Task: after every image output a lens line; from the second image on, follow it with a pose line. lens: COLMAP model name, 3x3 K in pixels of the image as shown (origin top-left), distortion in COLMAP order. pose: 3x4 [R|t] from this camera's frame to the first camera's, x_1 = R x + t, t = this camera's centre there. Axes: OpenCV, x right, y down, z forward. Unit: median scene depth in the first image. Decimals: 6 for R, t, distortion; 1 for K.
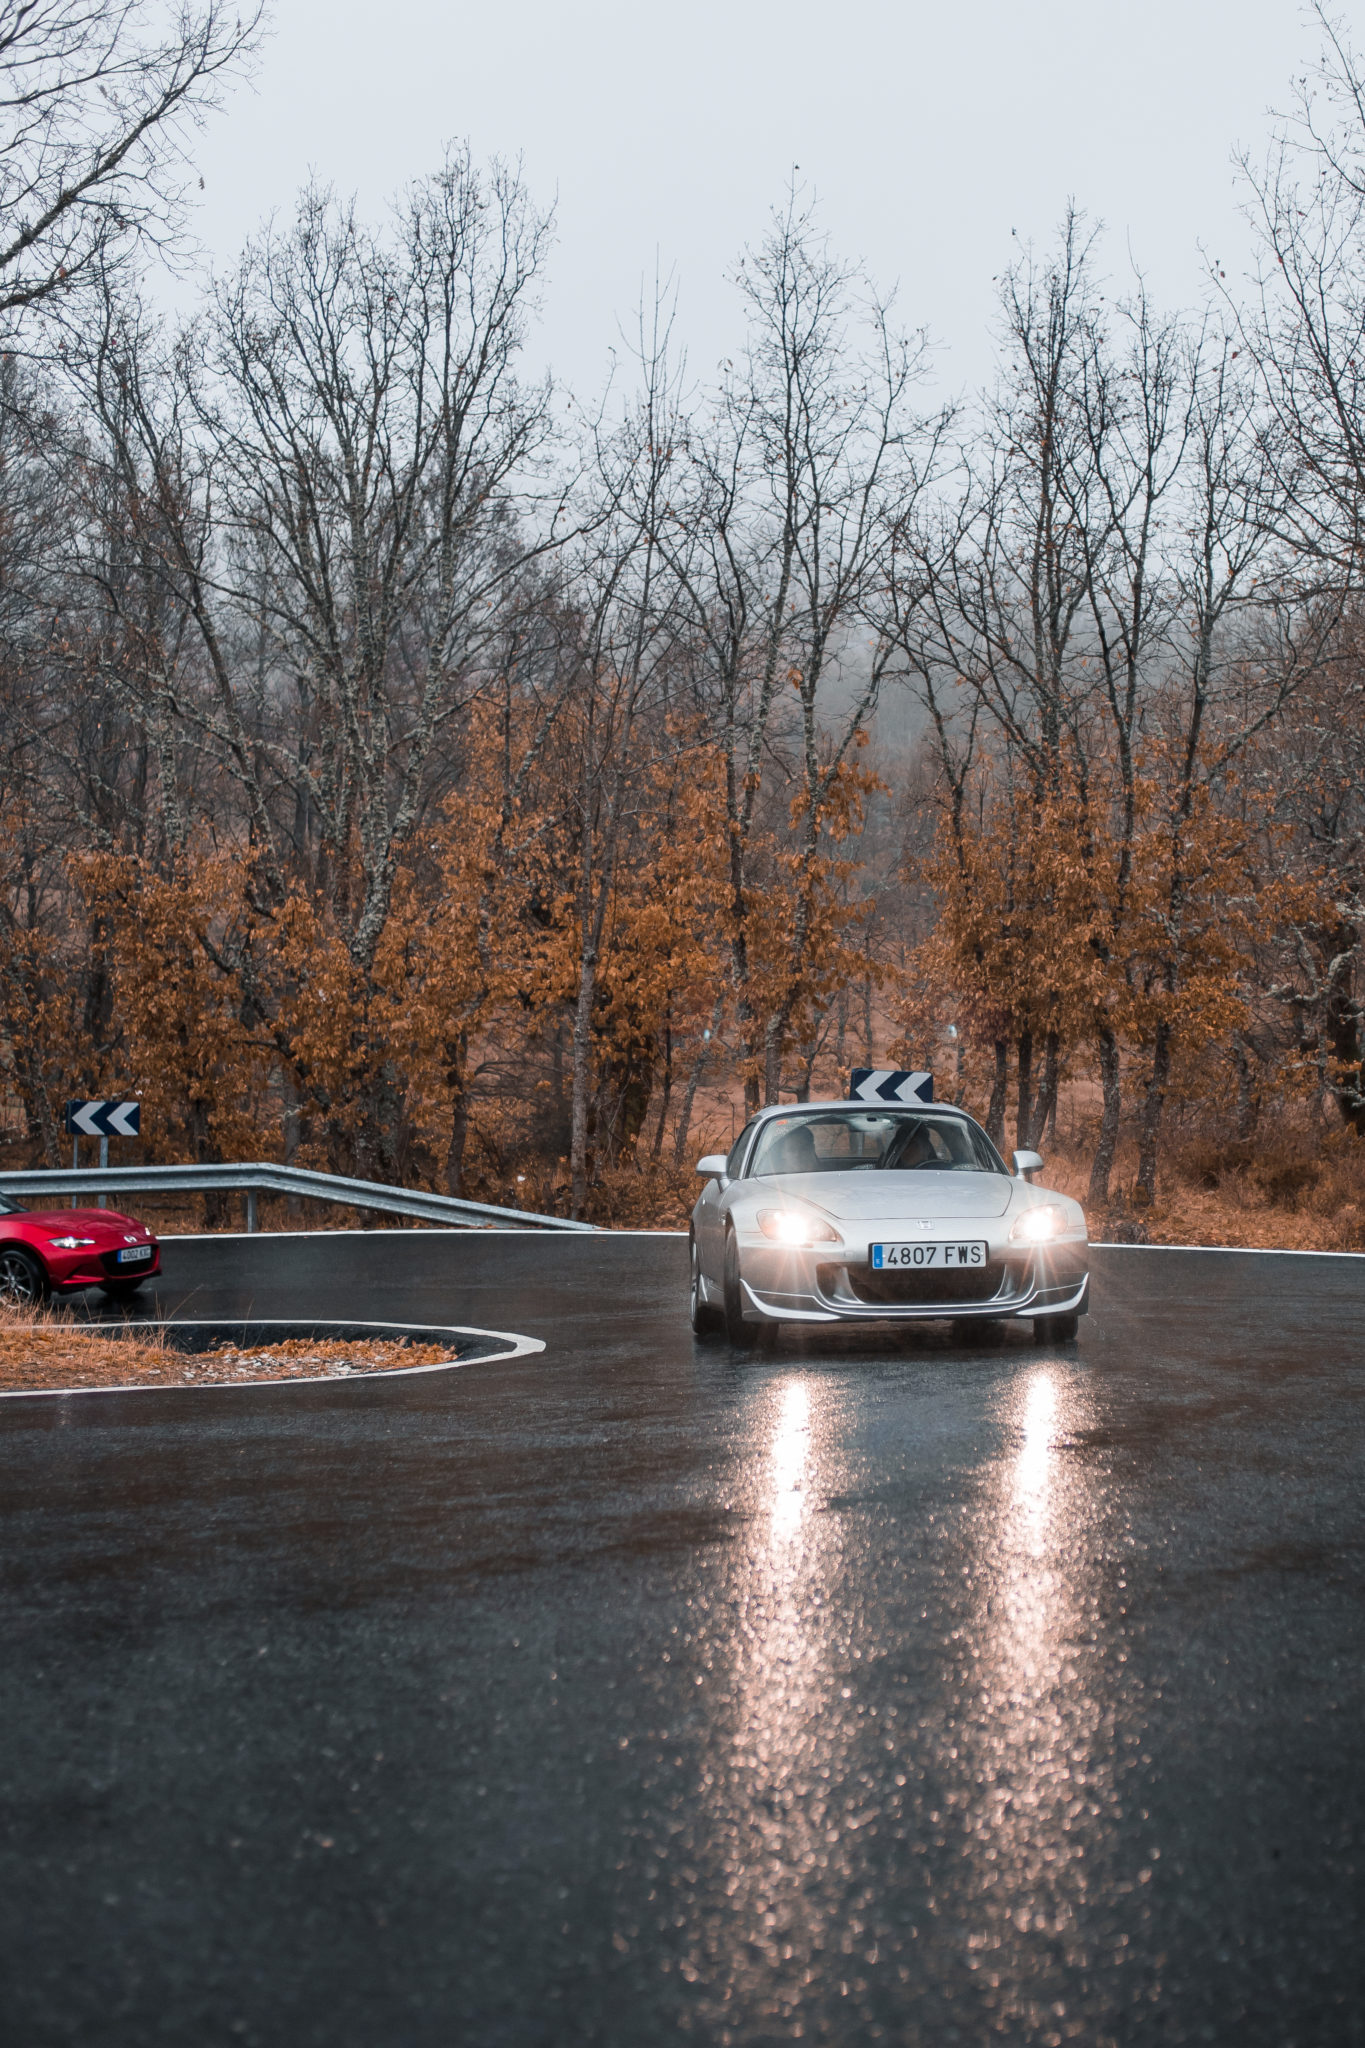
lens RADIAL K [[2673.6, 0, 863.0], [0, 2673.6, 1122.6], [0, 0, 1]] dist [-0.014908, -0.029362]
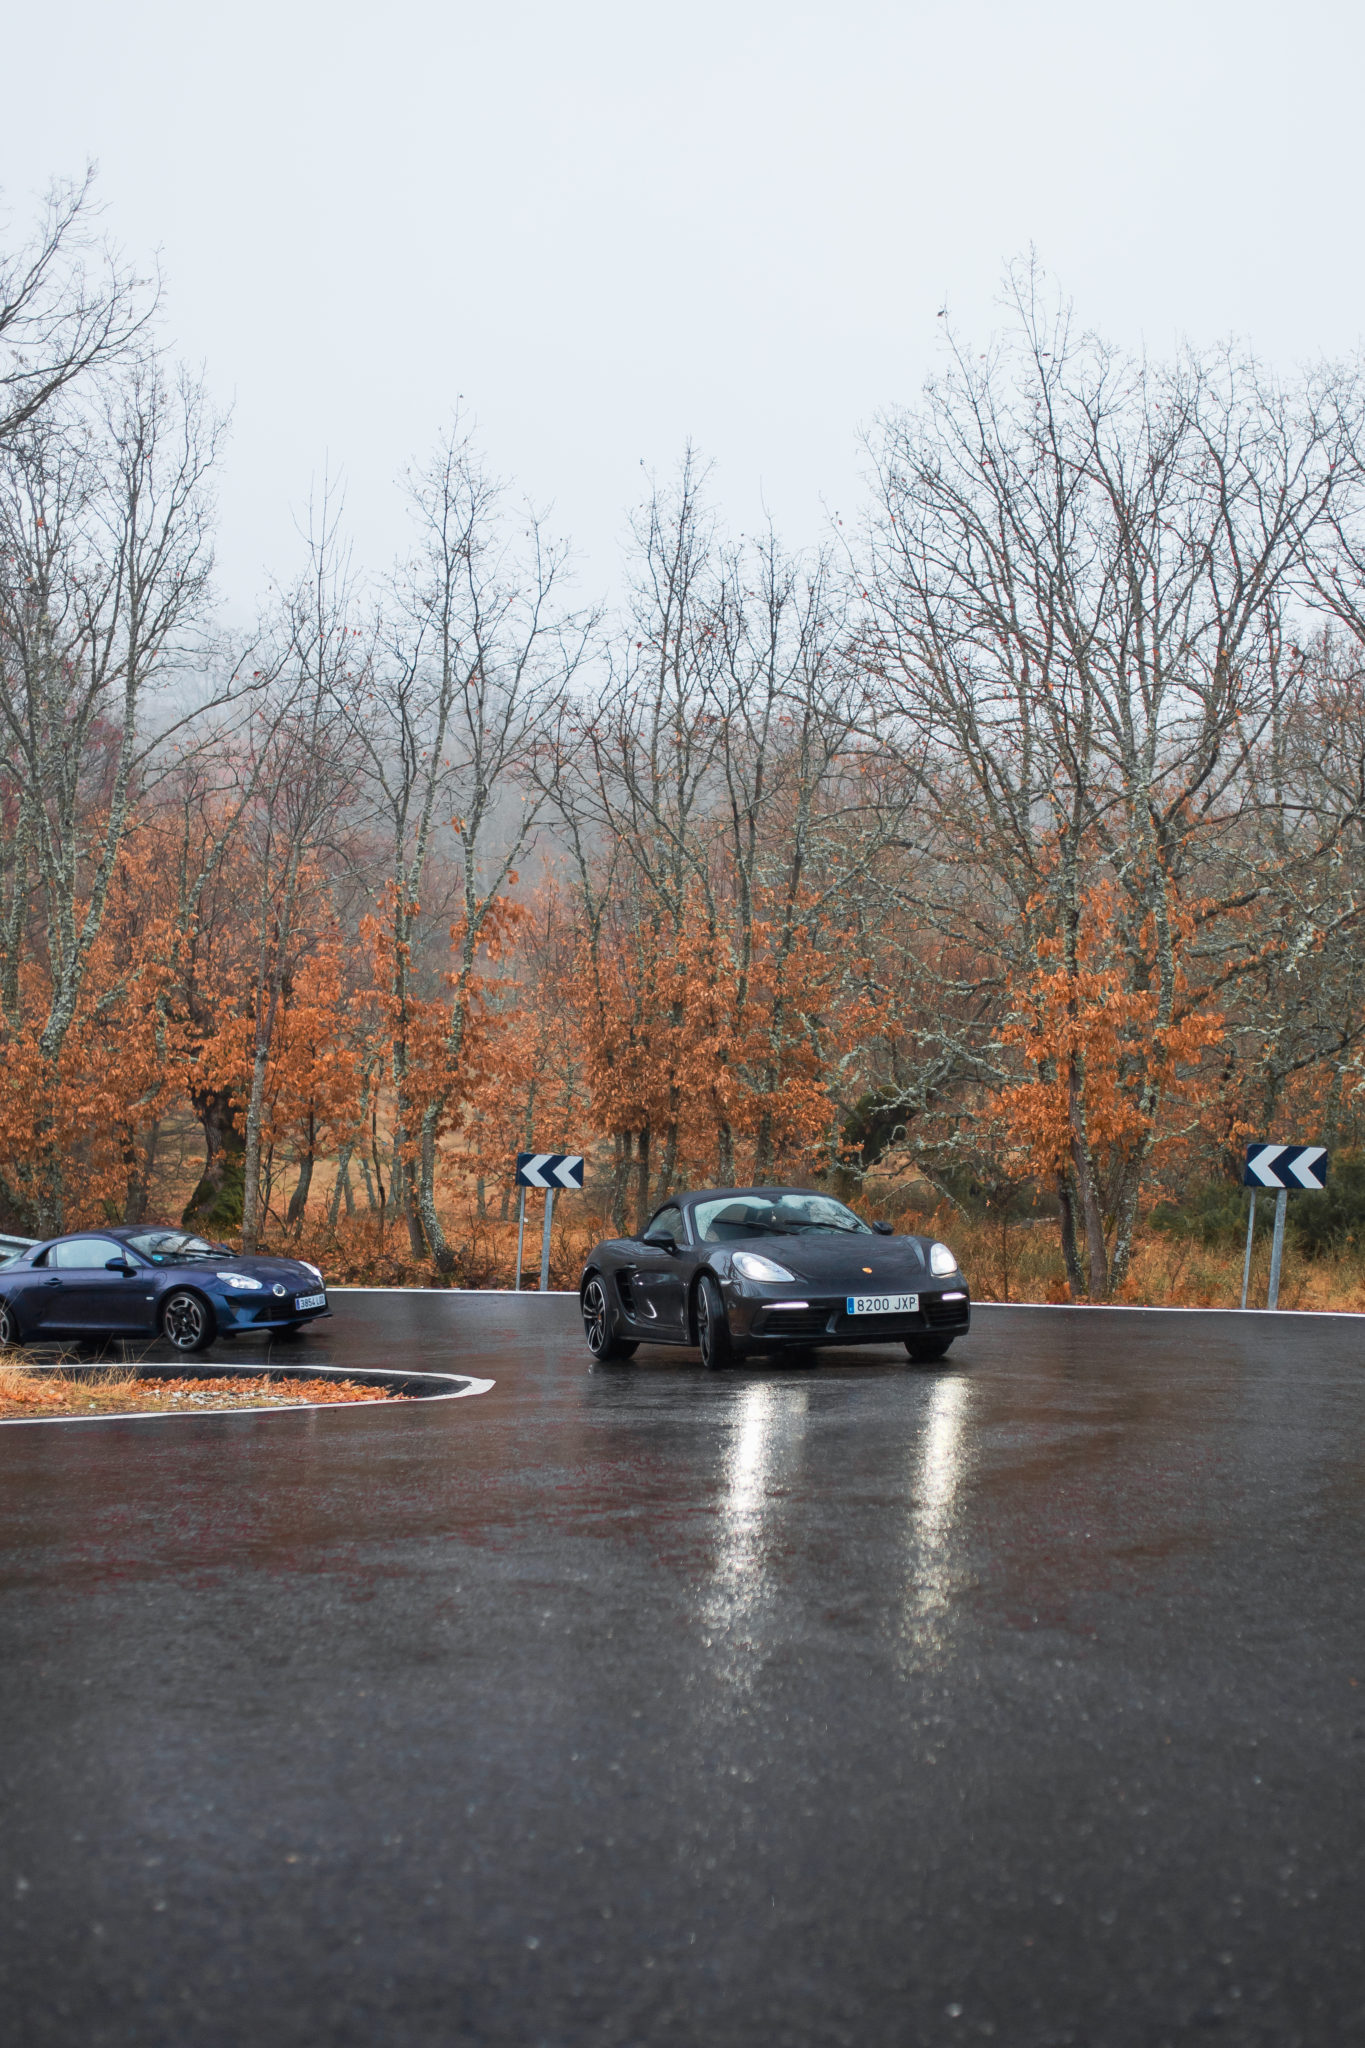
lens RADIAL K [[2464.3, 0, 789.0], [0, 2464.3, 1199.2], [0, 0, 1]] dist [-0.012154, -0.041217]
pose [[0.976727, 0.000935, 0.214485, -0.116535], [-0.002549, 0.999970, 0.007249, -0.007191], [-0.214472, -0.007627, 0.976700, -0.109542]]
